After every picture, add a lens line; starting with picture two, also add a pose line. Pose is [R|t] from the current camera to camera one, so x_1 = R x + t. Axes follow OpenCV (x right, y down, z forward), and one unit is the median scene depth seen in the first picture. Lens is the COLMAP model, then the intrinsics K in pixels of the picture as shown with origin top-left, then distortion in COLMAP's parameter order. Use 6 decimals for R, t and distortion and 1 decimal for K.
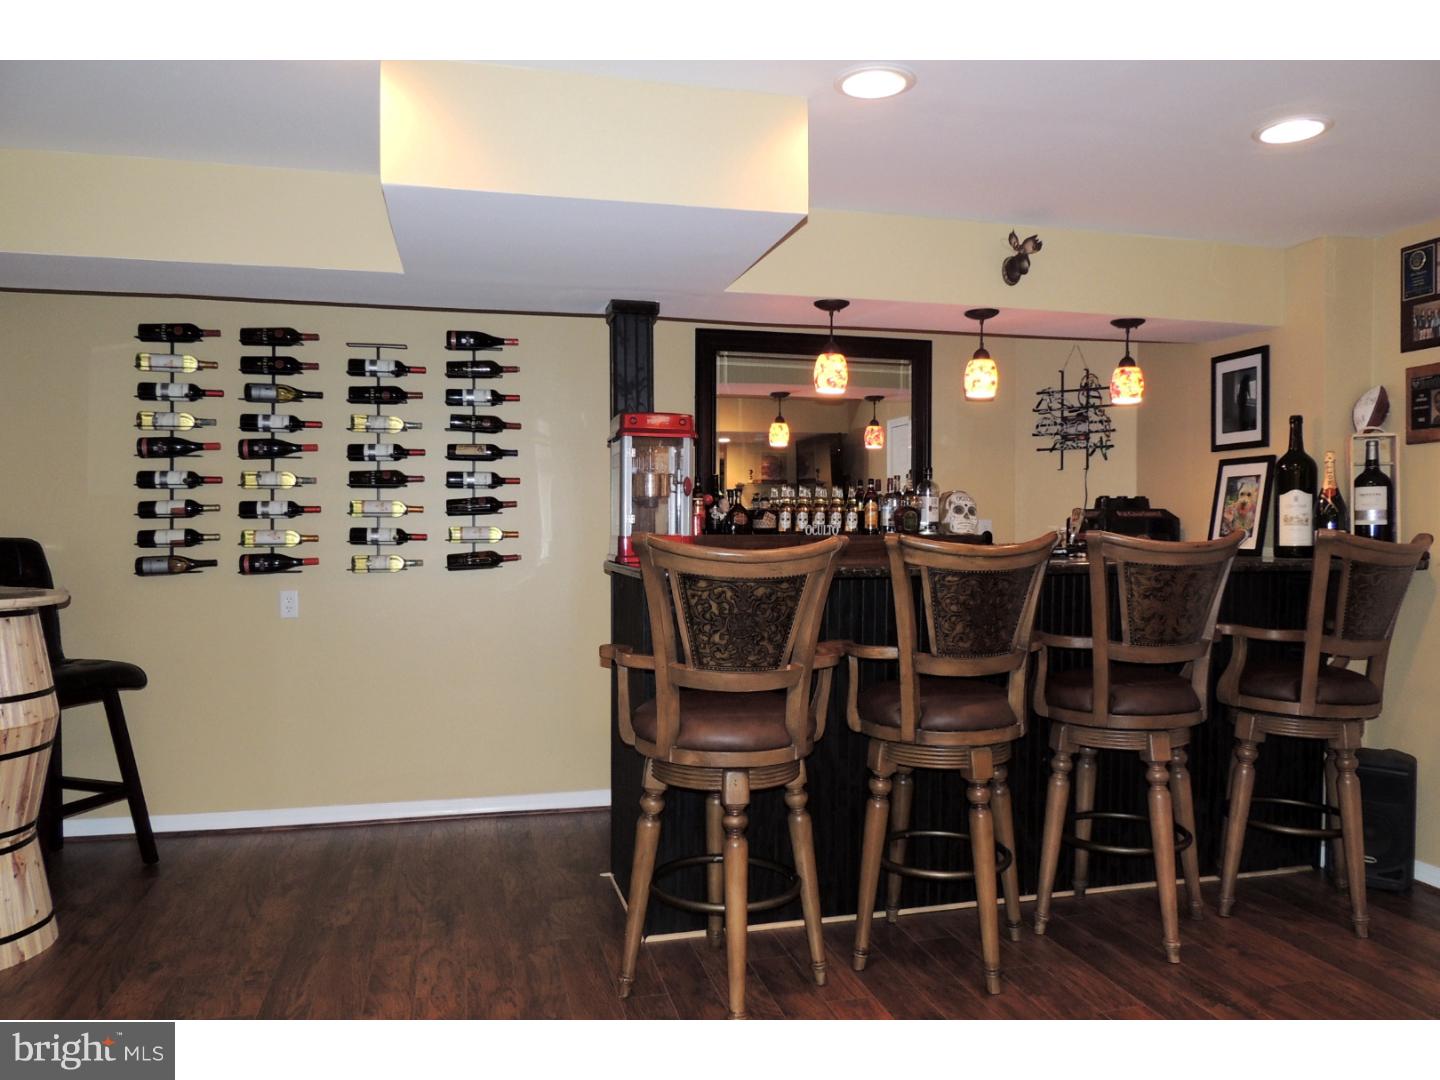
lens RADIAL K [[1027.9, 0, 720.0], [0, 1027.9, 540.0], [0, 0, 1]] dist [-0.010865, -0.001636]
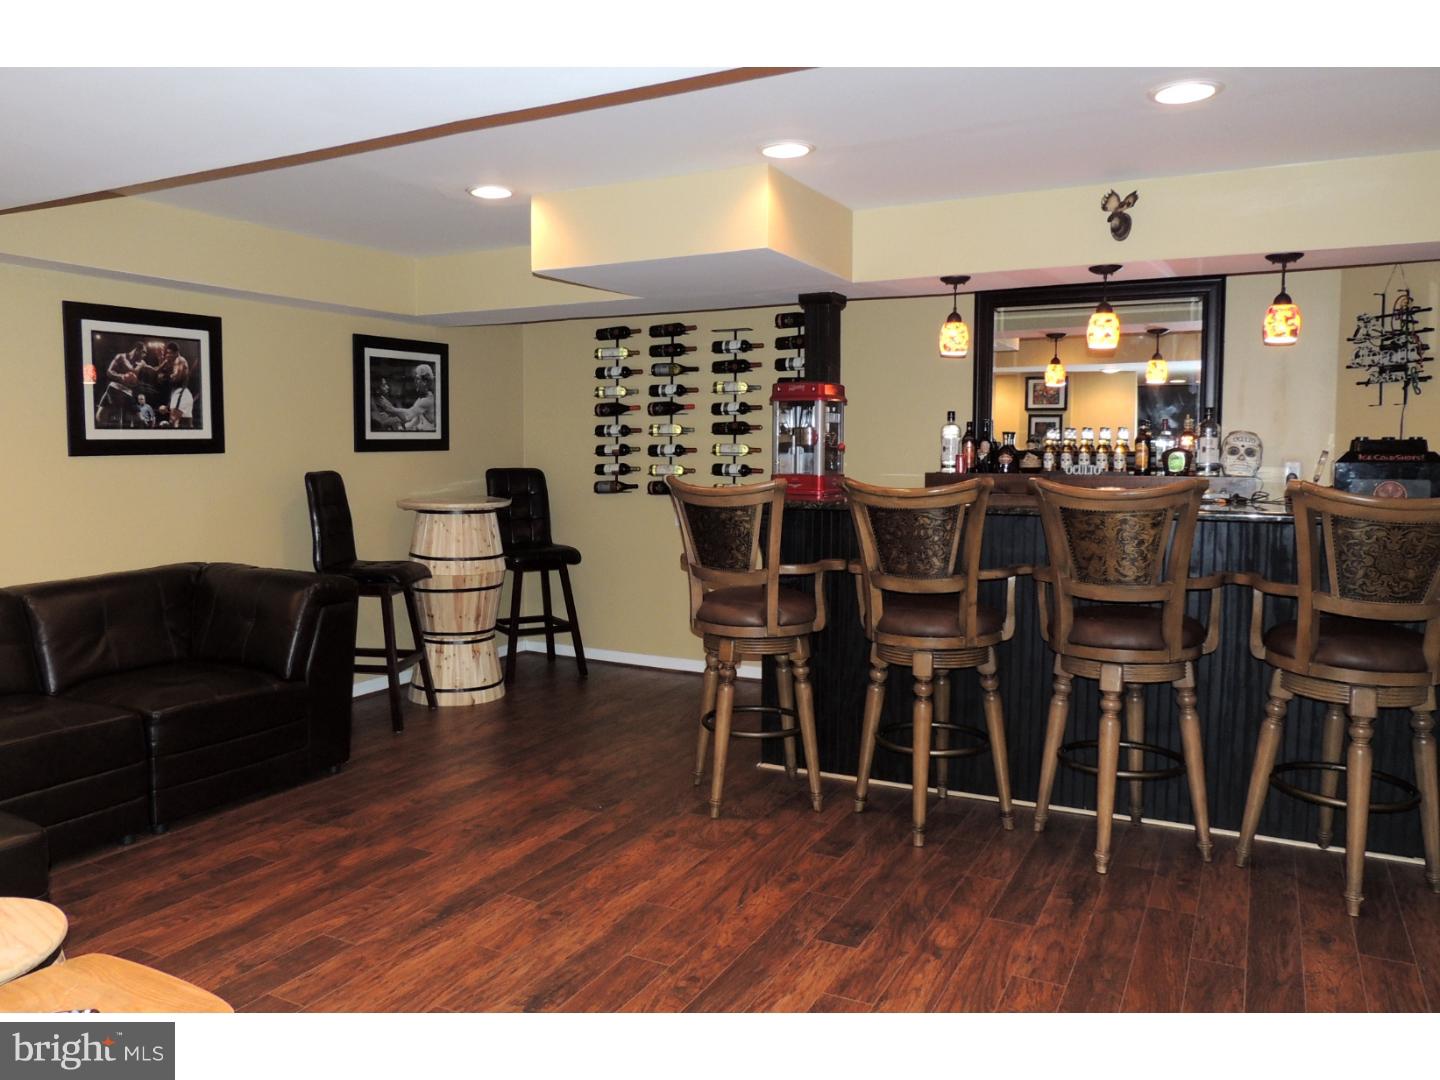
lens RADIAL K [[1066.1, 0, 717.0], [0, 1066.1, 512.3], [0, 0, 1]] dist [-0.005108, -0.000484]
pose [[0.748789, 0.041654, -0.661498, 0.619967], [-0.012965, 0.998753, 0.048214, -0.016119], [0.662681, -0.027526, 0.748395, -0.082479]]
